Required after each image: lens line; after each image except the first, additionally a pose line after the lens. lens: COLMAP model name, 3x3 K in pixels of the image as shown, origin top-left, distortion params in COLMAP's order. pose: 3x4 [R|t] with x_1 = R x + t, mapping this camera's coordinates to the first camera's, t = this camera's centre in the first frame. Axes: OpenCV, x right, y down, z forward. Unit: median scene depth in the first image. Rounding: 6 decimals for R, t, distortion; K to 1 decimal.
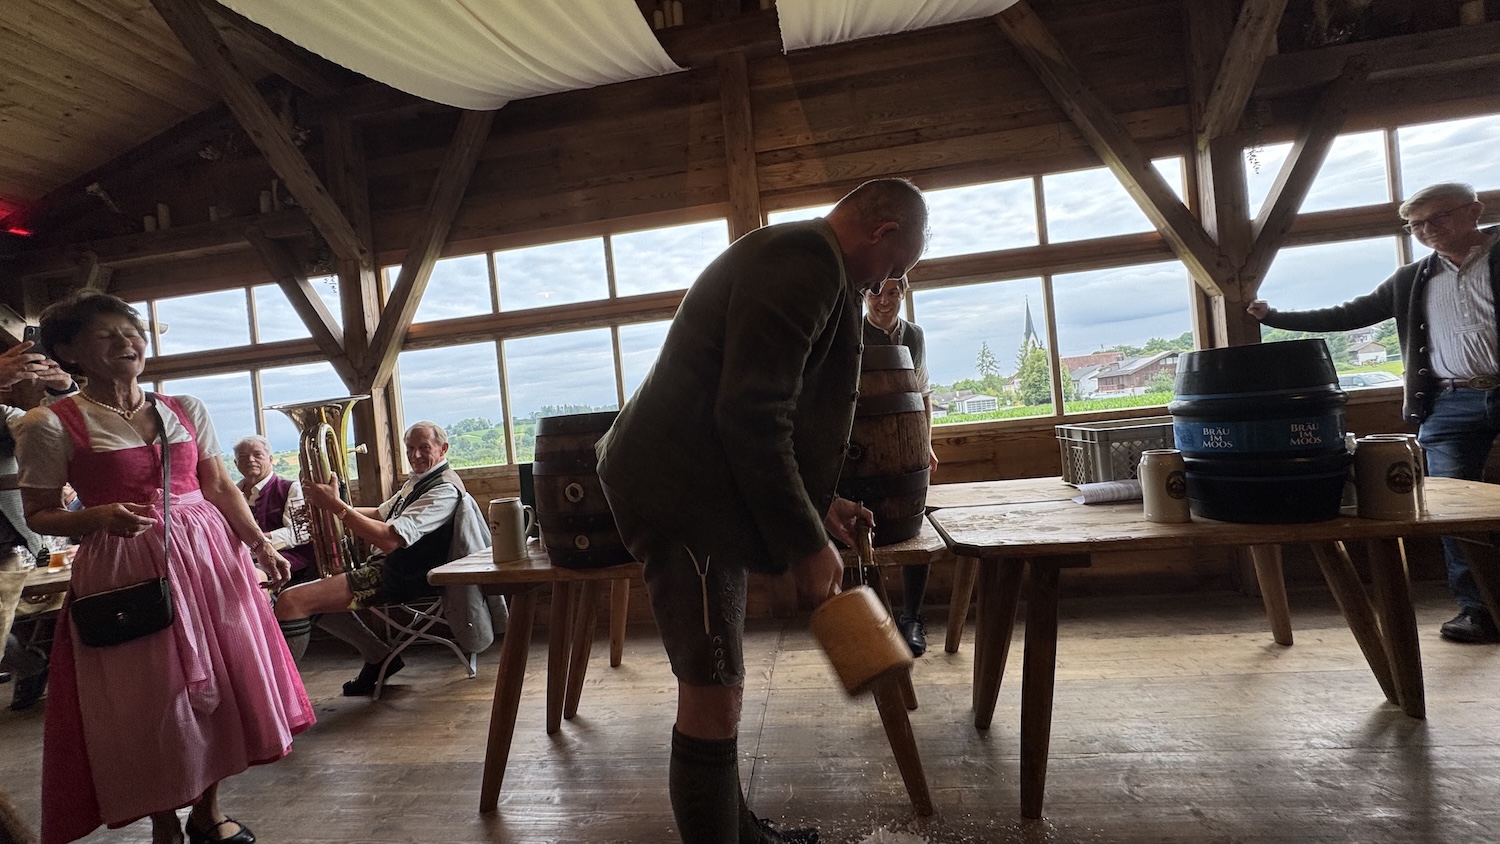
lens RADIAL K [[593.6, 0, 746.9], [0, 593.6, 425.4], [0, 0, 1]] dist [-0.003519, 0.000065]
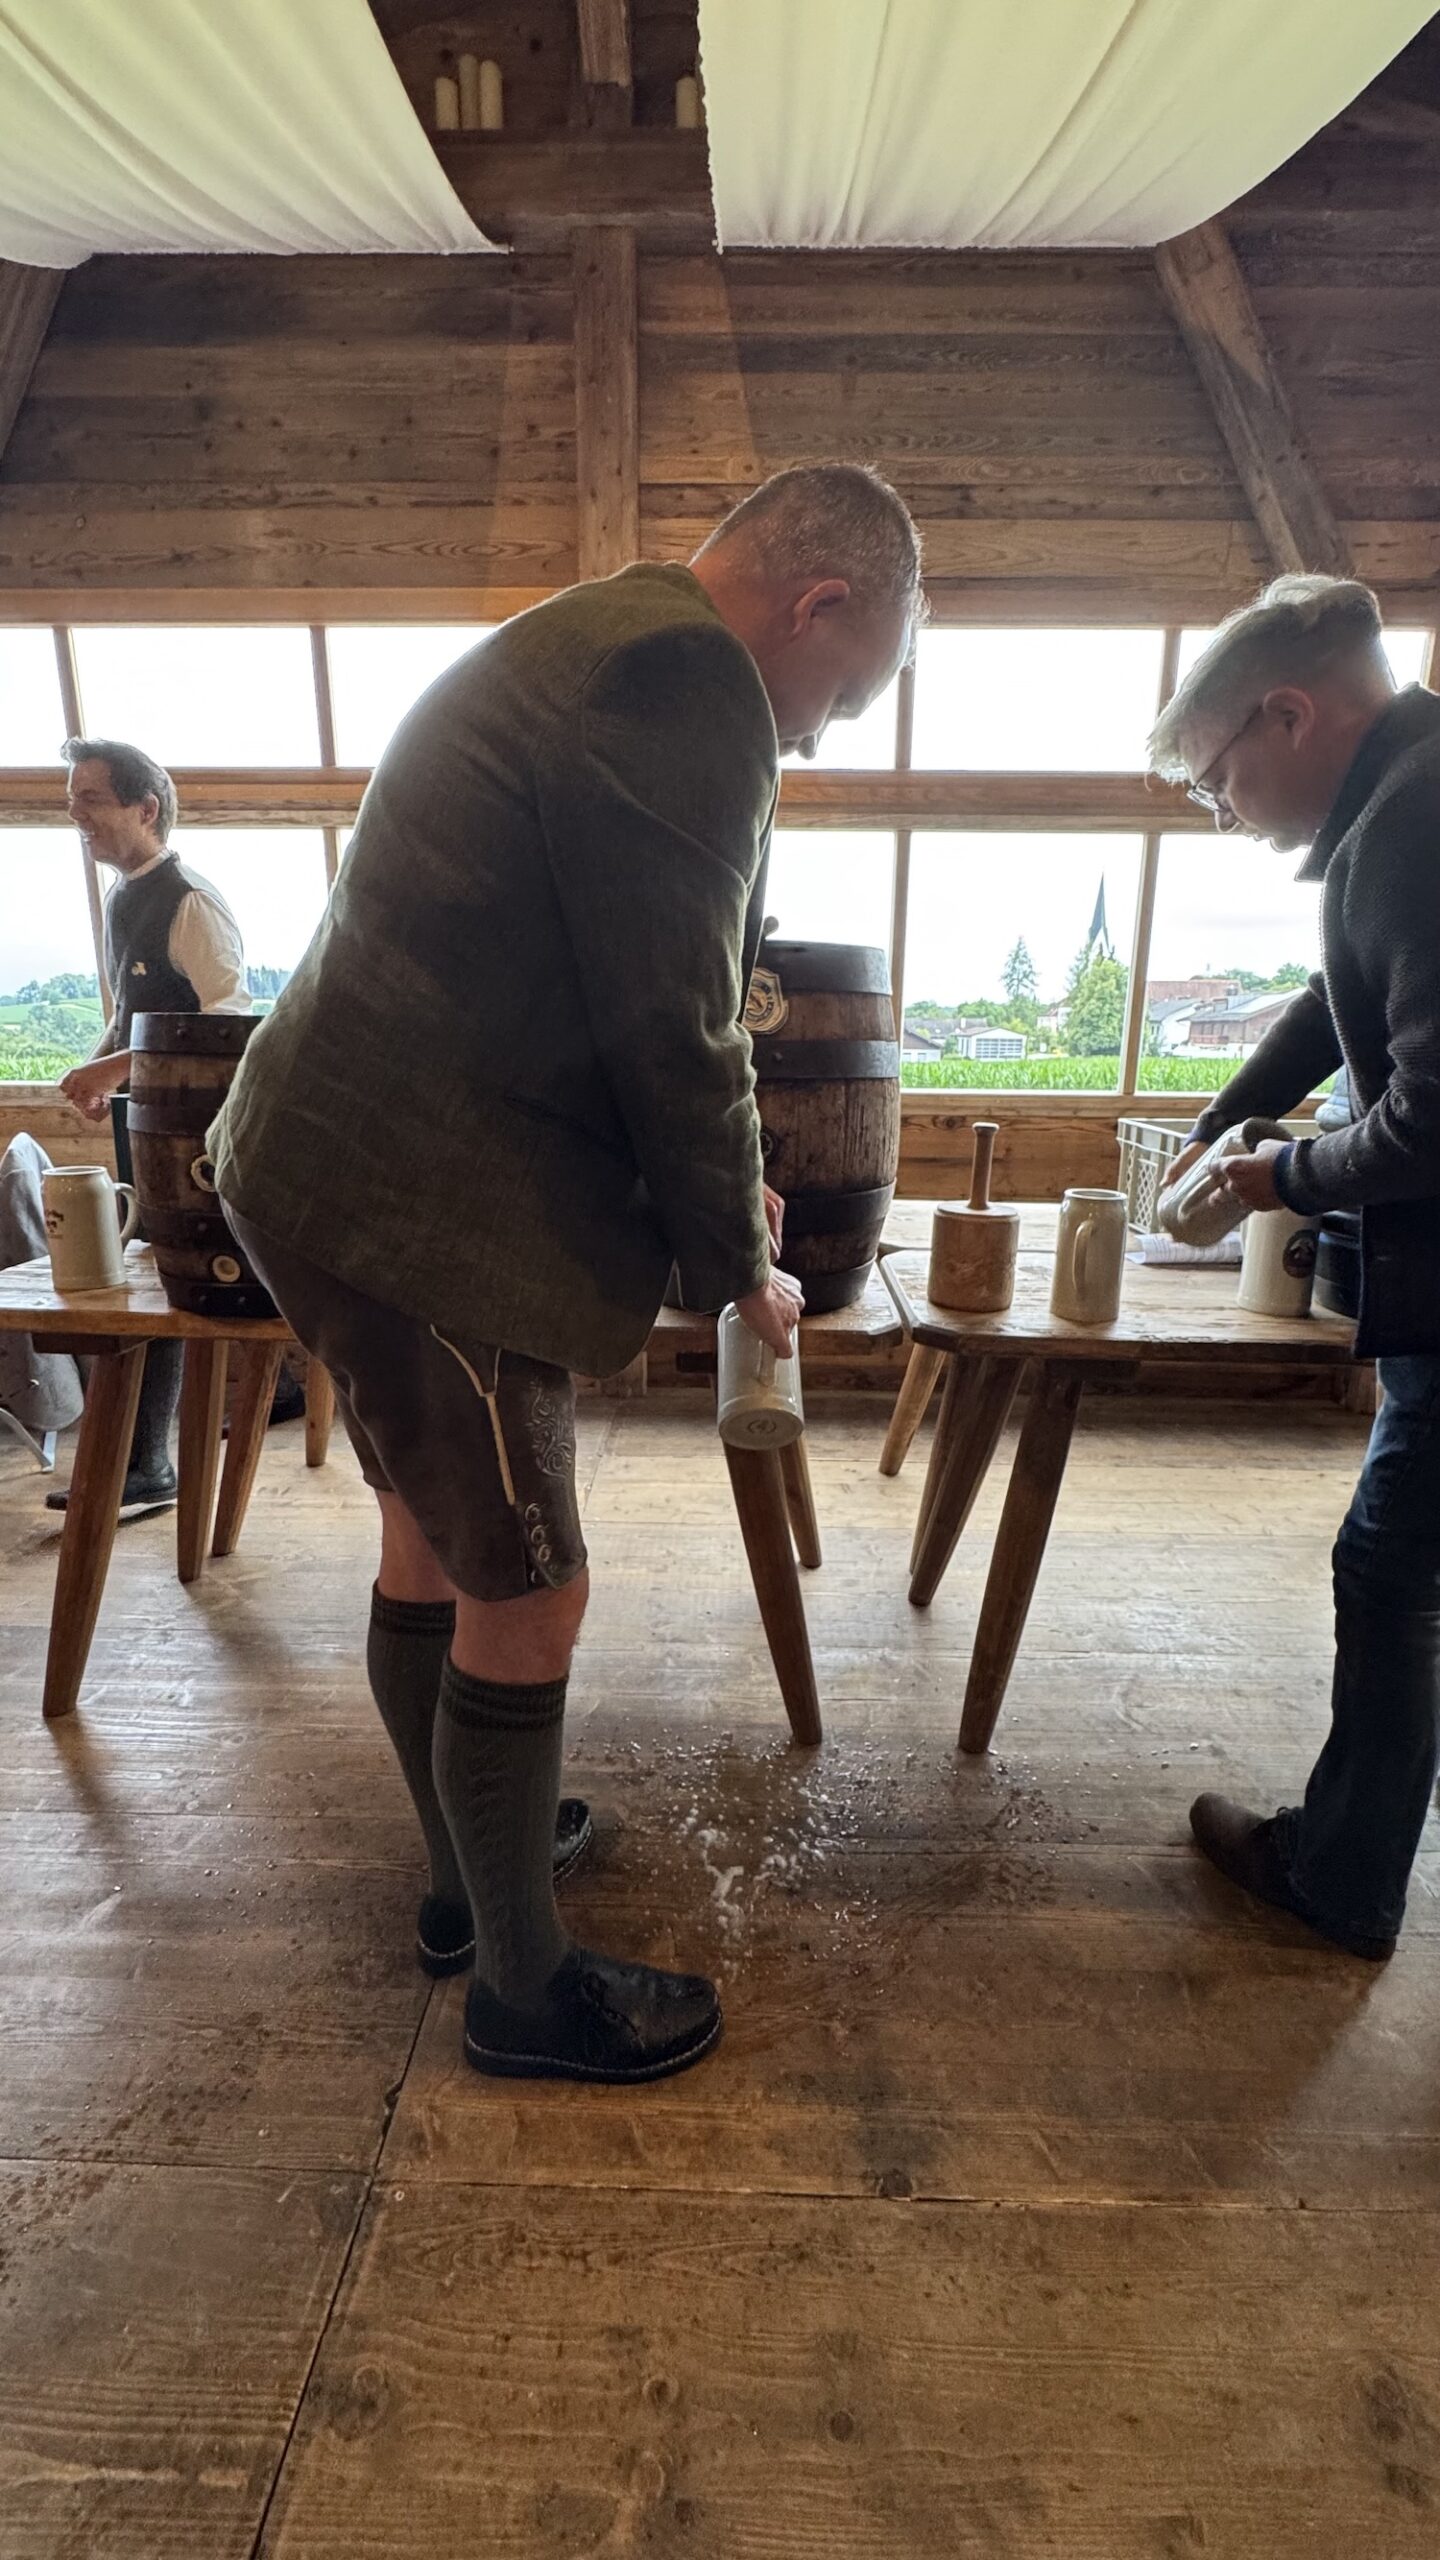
lens RADIAL K [[1013.0, 0, 716.8], [0, 1013.0, 1276.9], [0, 0, 1]] dist [-0.003519, 0.000065]
pose [[0.988591, 0.073145, 0.131676, 0.017329], [-0.100597, 0.971258, 0.215726, -0.017571], [-0.112112, -0.226511, 0.967535, 0.054634]]
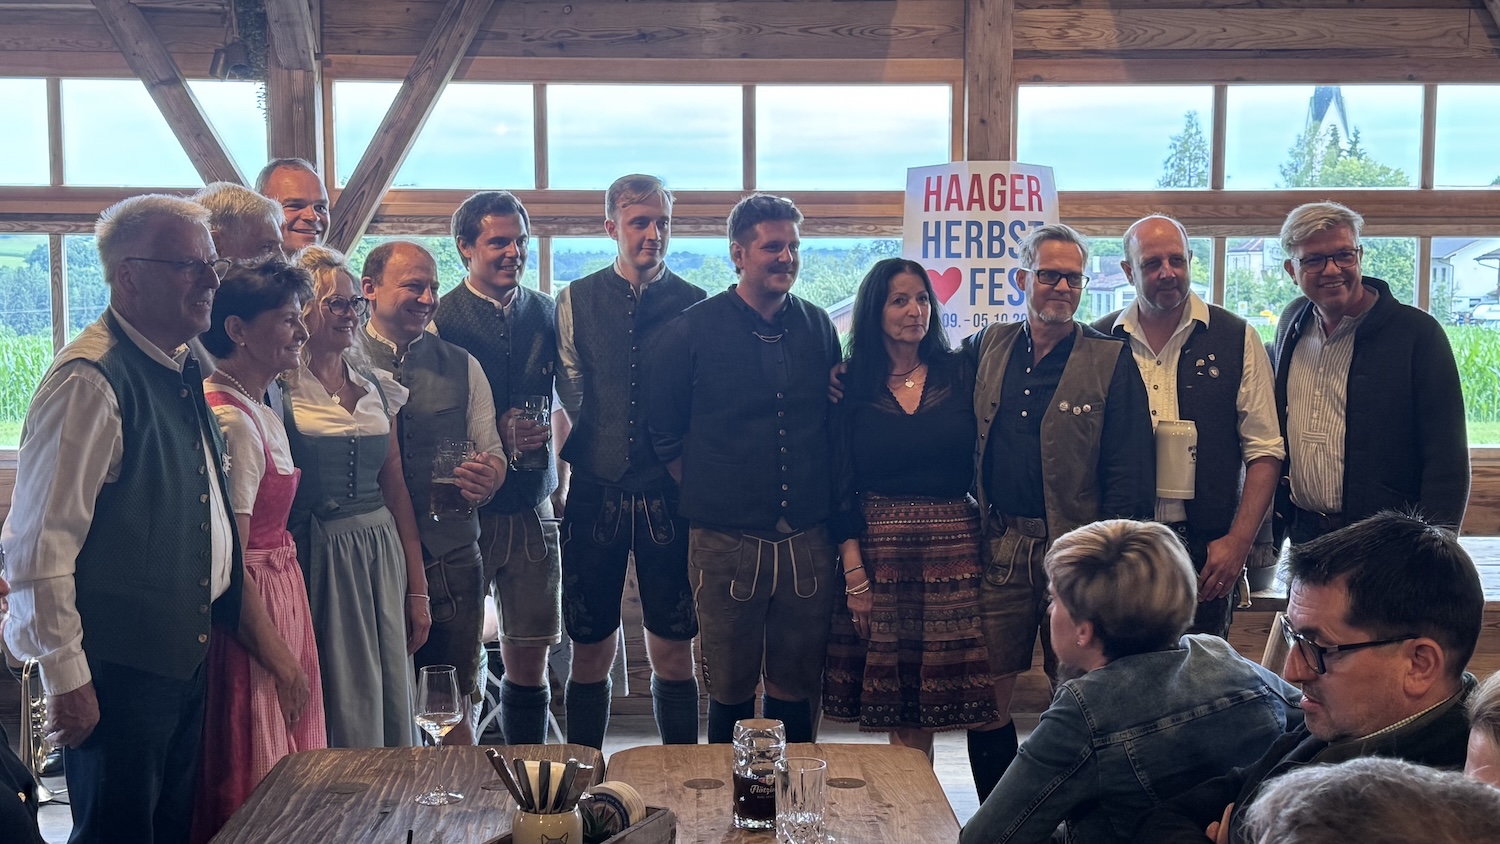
lens RADIAL K [[1902.6, 0, 720.5], [0, 1902.6, 465.3], [0, 0, 1]] dist [0.062282, 0.000000]
pose [[0.983692, 0.080494, 0.160844, -0.621783], [-0.093370, 0.992866, 0.074159, -0.087677], [-0.153727, -0.087968, 0.984190, -1.066889]]
